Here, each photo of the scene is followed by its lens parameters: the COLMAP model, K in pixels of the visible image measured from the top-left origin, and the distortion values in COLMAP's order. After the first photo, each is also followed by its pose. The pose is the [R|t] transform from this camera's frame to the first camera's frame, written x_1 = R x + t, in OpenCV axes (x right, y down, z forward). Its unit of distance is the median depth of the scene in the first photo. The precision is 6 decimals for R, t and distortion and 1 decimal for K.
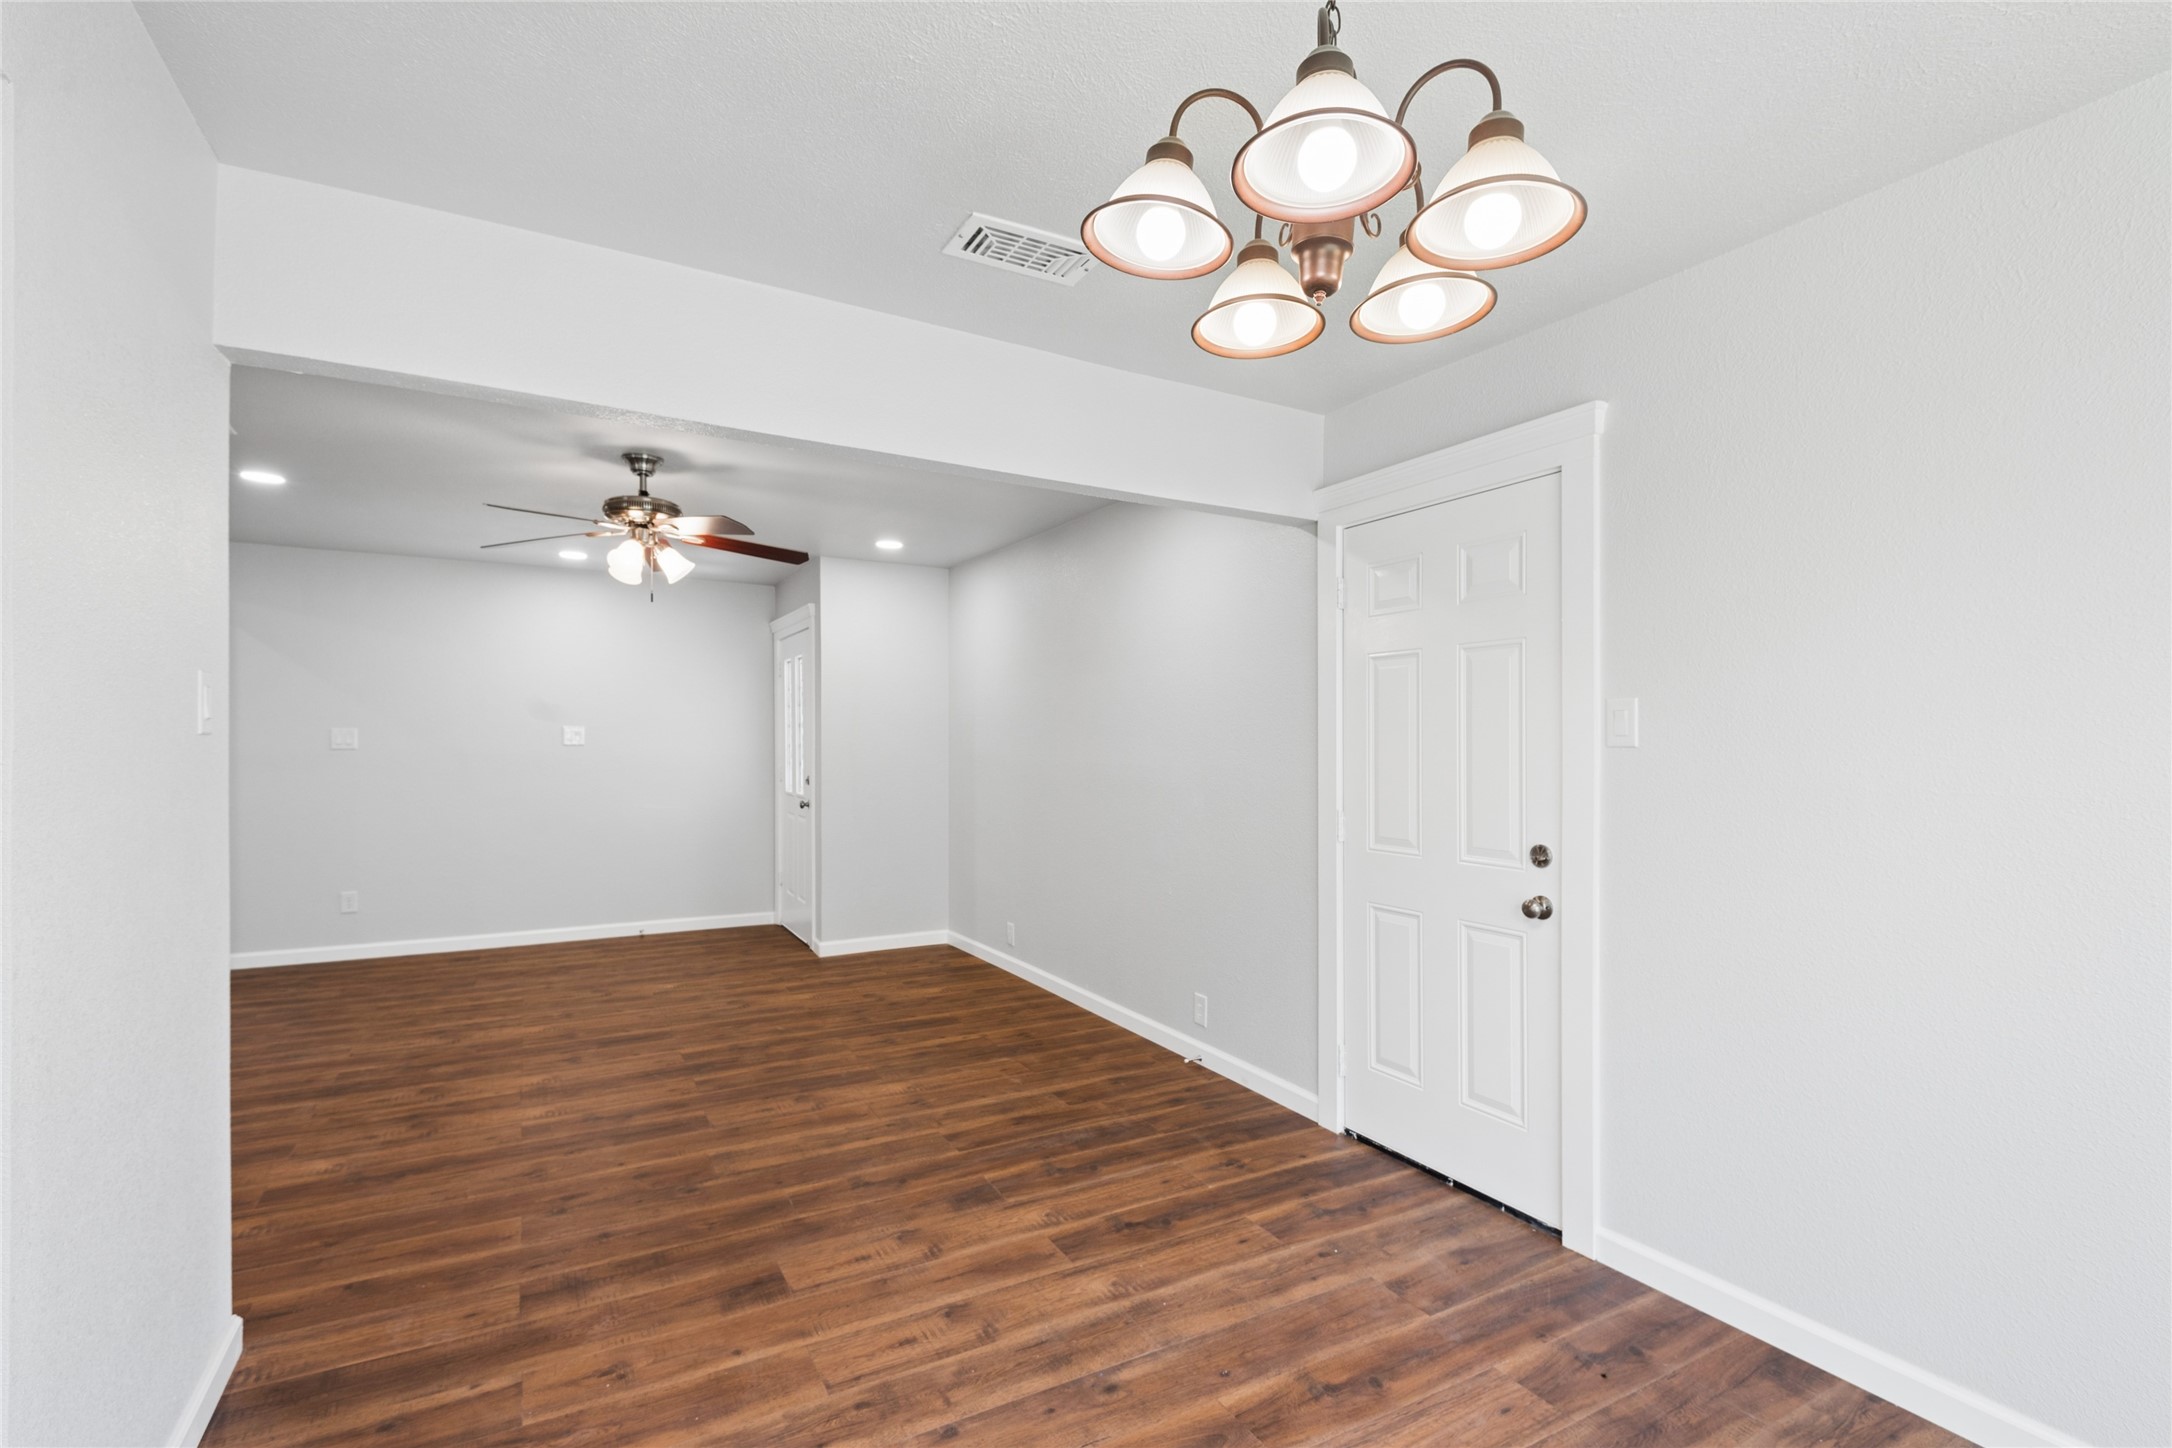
lens RADIAL K [[1006.3, 0, 1127.5], [0, 1006.3, 727.8], [0, 0, 1]] dist [0.032959, -0.020399]
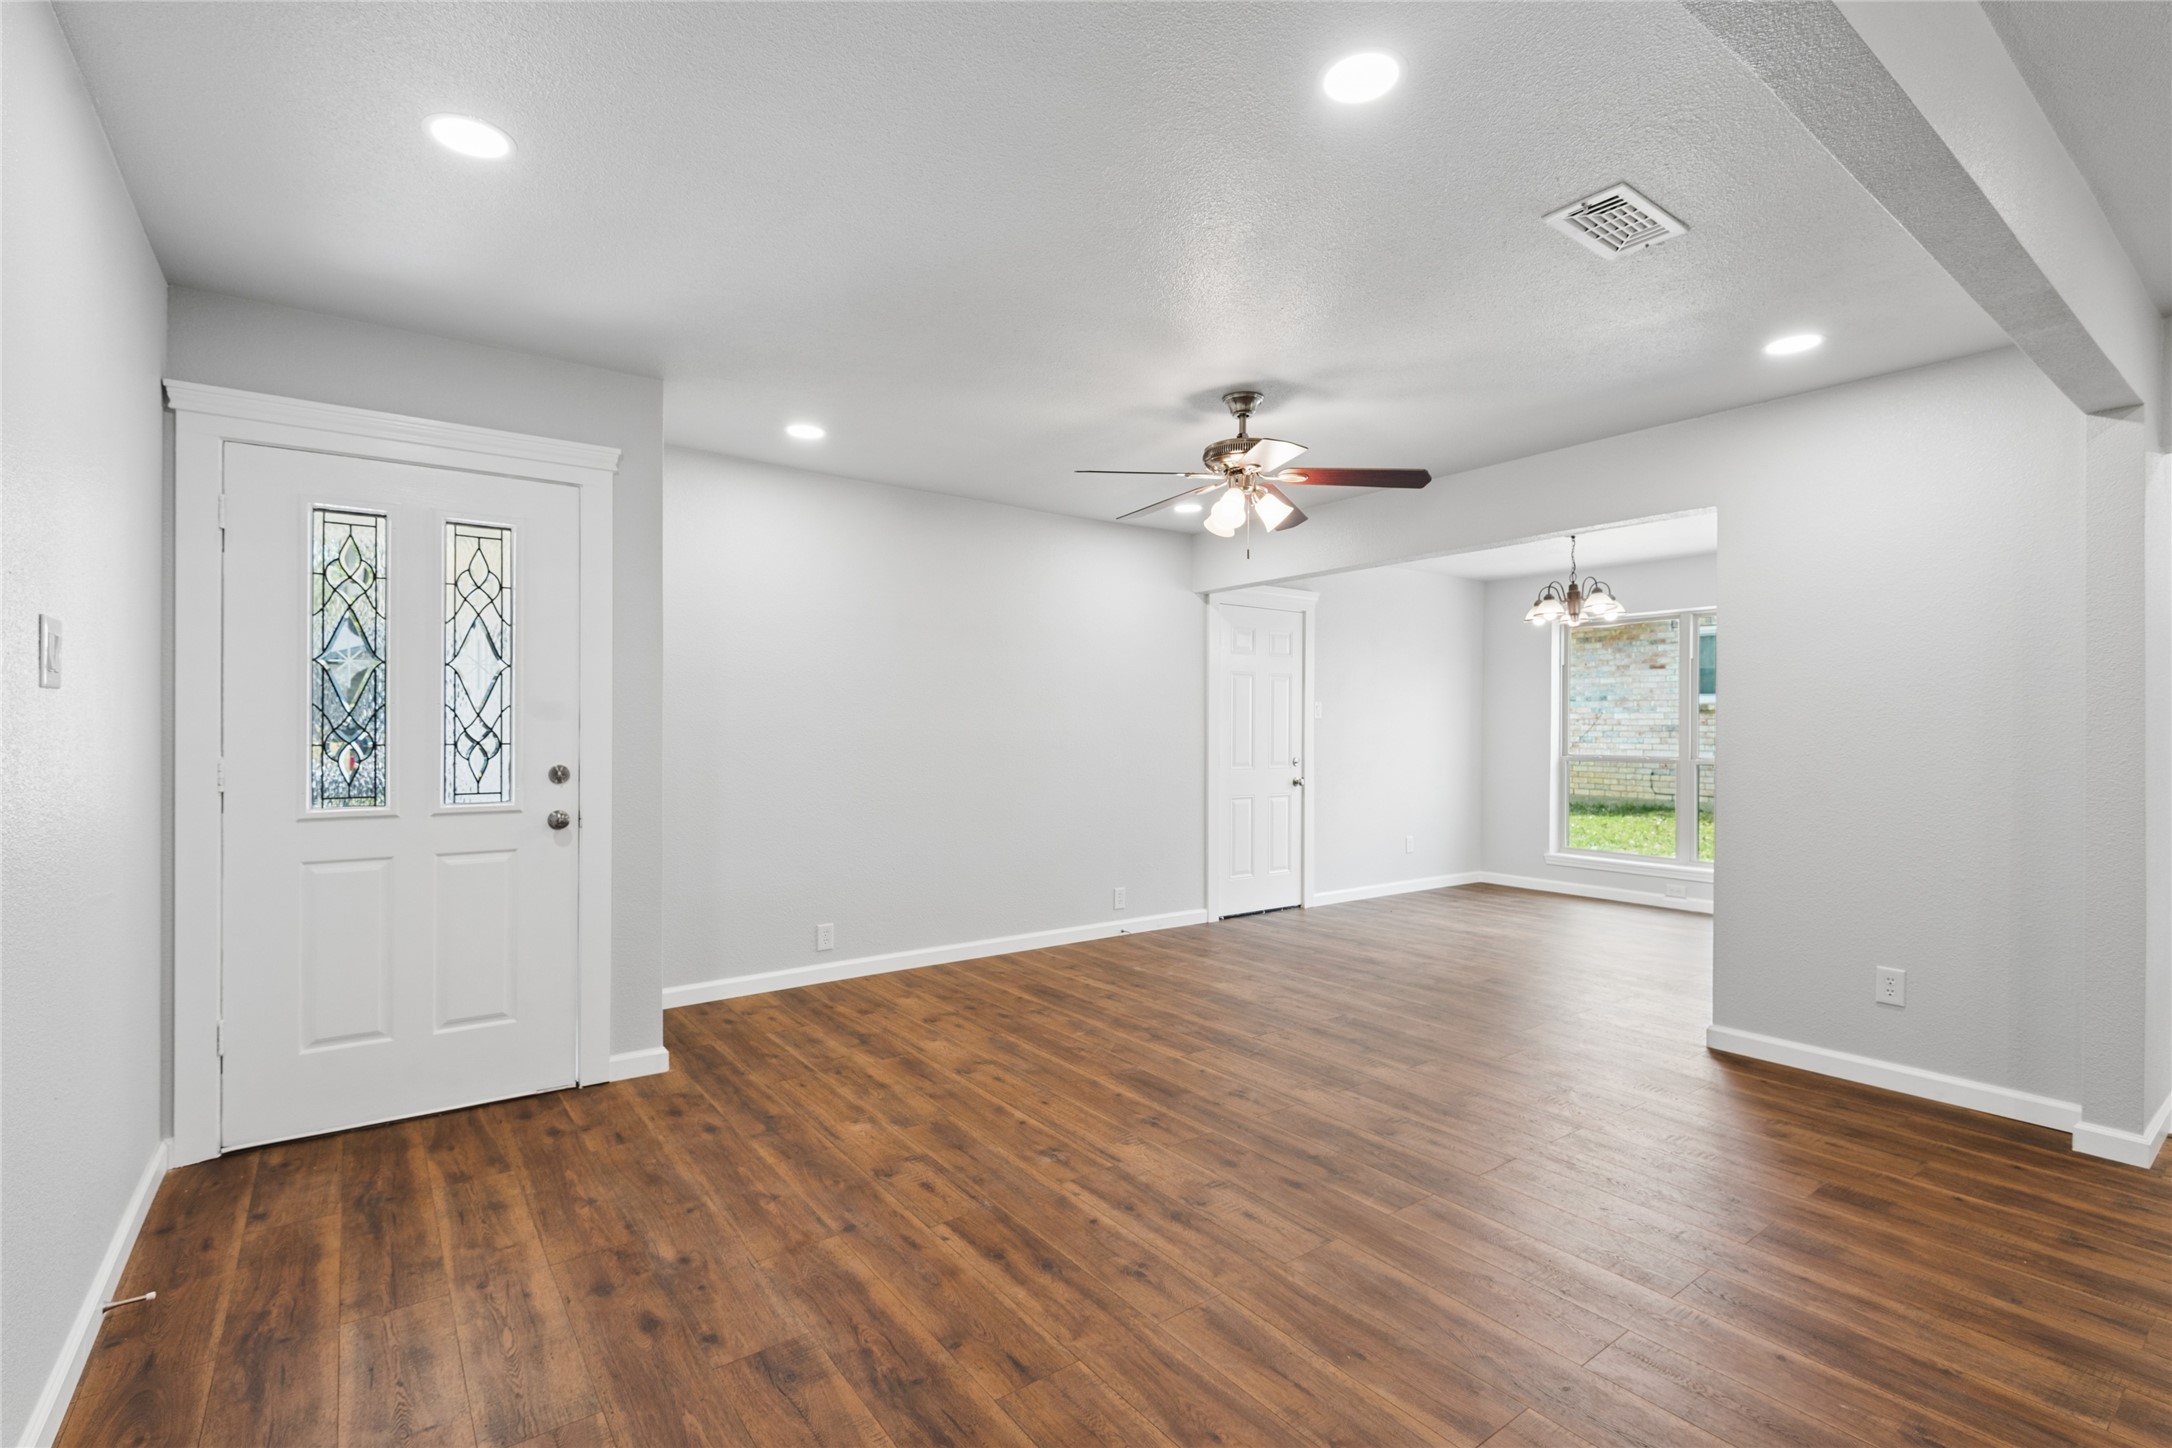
lens RADIAL K [[986.4, 0, 1083.6], [0, 986.4, 722.3], [0, 0, 1]] dist [0.030659, -0.018526]
pose [[-0.118885, 0.006183, 0.992889, -1.237041], [-0.014673, 0.999860, -0.007983, 0.040138], [-0.992800, -0.015517, -0.118778, 1.152673]]
